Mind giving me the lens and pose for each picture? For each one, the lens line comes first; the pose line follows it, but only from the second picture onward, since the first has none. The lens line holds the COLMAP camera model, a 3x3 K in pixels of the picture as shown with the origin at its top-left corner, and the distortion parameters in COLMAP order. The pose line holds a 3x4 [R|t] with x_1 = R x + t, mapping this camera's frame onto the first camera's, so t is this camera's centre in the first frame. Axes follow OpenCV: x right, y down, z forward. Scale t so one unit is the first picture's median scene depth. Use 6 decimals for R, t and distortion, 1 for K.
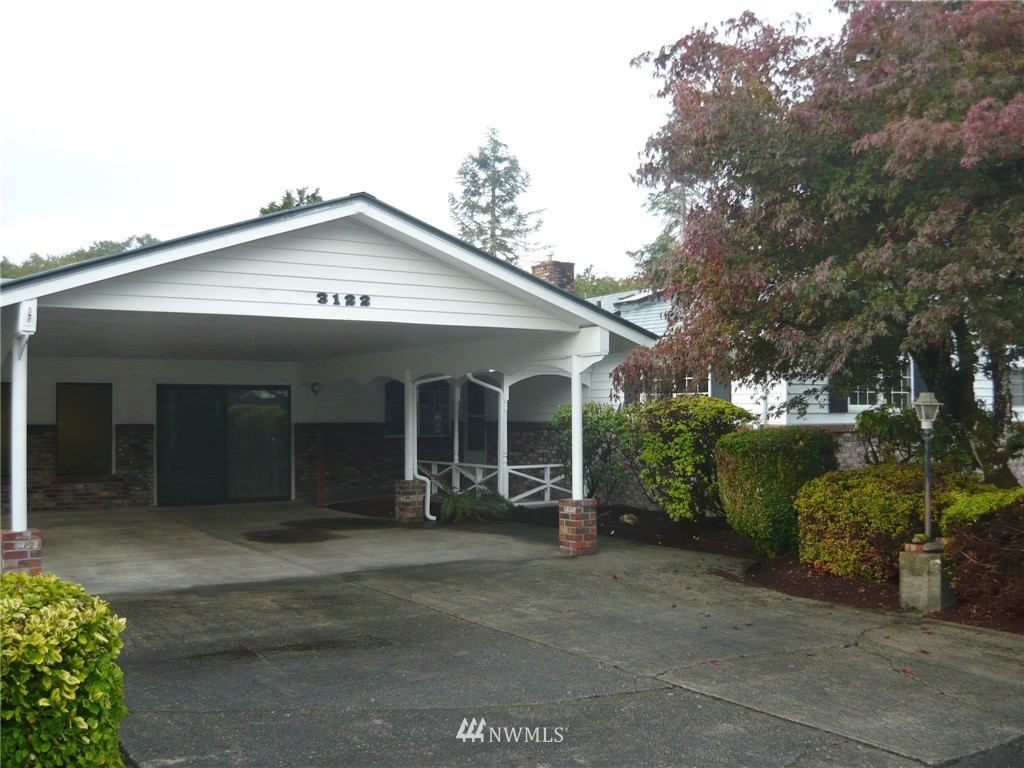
lens RADIAL K [[1032.4, 0, 512.0], [0, 1032.4, 384.0], [0, 0, 1]] dist [-0.150096, 0.053872]
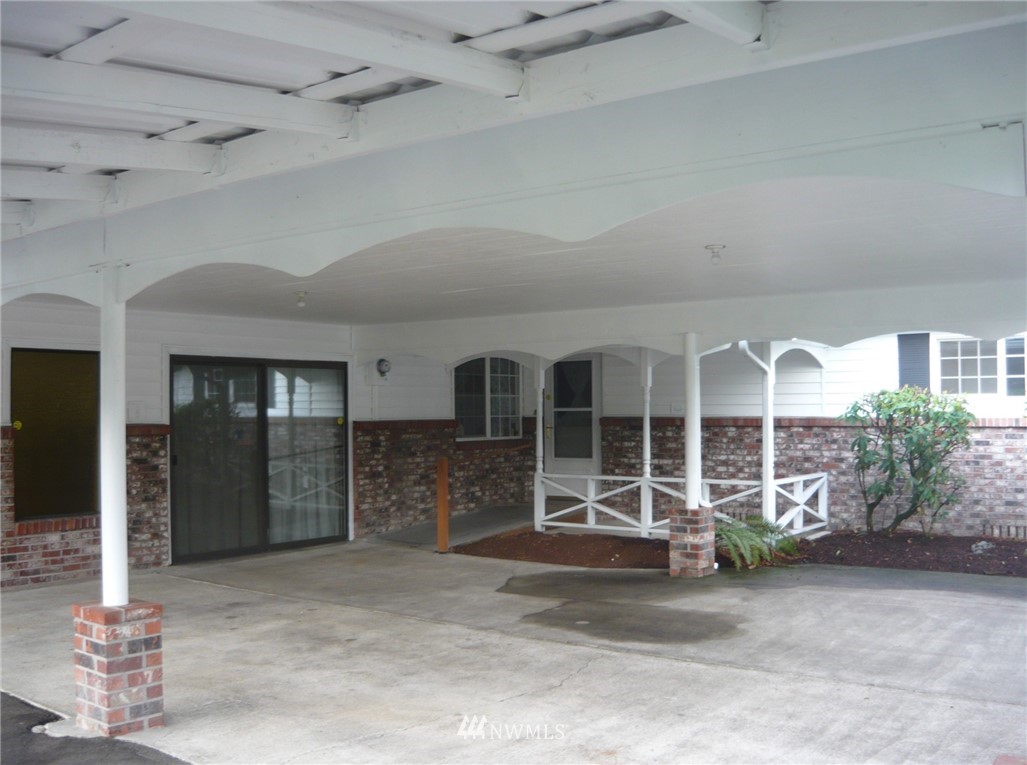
lens RADIAL K [[1035.5, 0, 513.5], [0, 1035.5, 382.5], [0, 0, 1]] dist [-0.150096, 0.053872]
pose [[0.939598, 0.008196, 0.342183, -0.400910], [-0.008221, 0.999965, -0.001375, 0.016892], [-0.342182, -0.001521, 0.939632, 0.424789]]
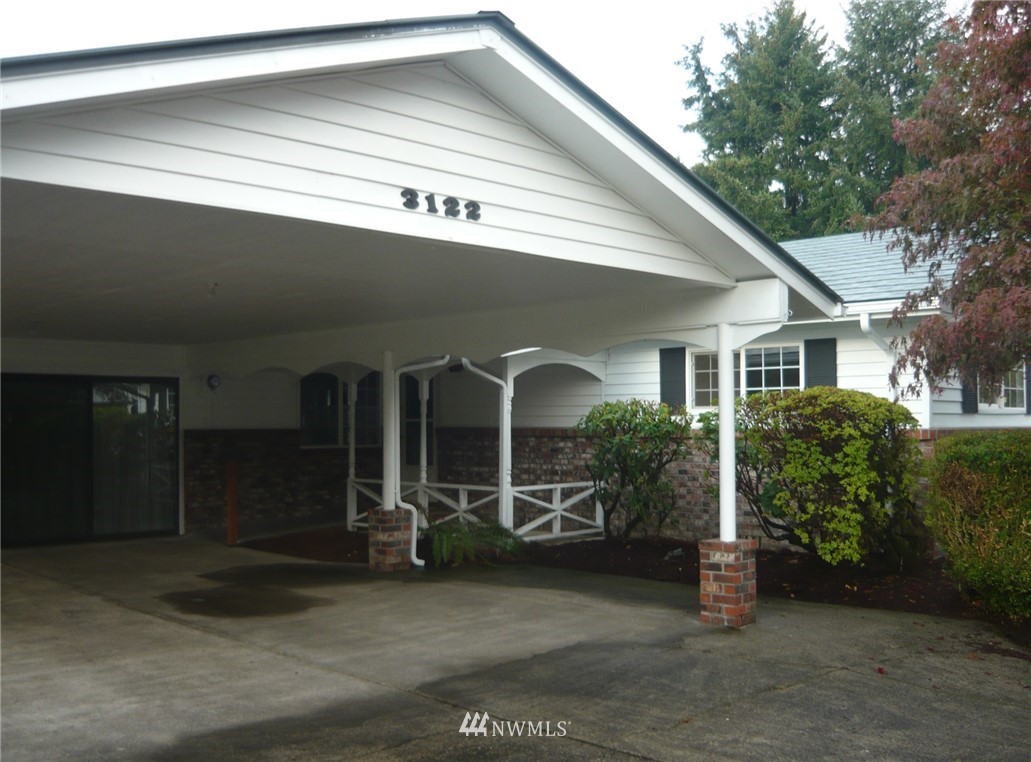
lens RADIAL K [[1051.2, 0, 515.5], [0, 1051.2, 381.0], [0, 0, 1]] dist [-0.139150, 0.006013]
pose [[0.980112, 0.008118, 0.198277, -0.150524], [-0.005828, 0.999909, -0.012128, 0.013417], [-0.198358, 0.010731, 0.980071, 0.272286]]
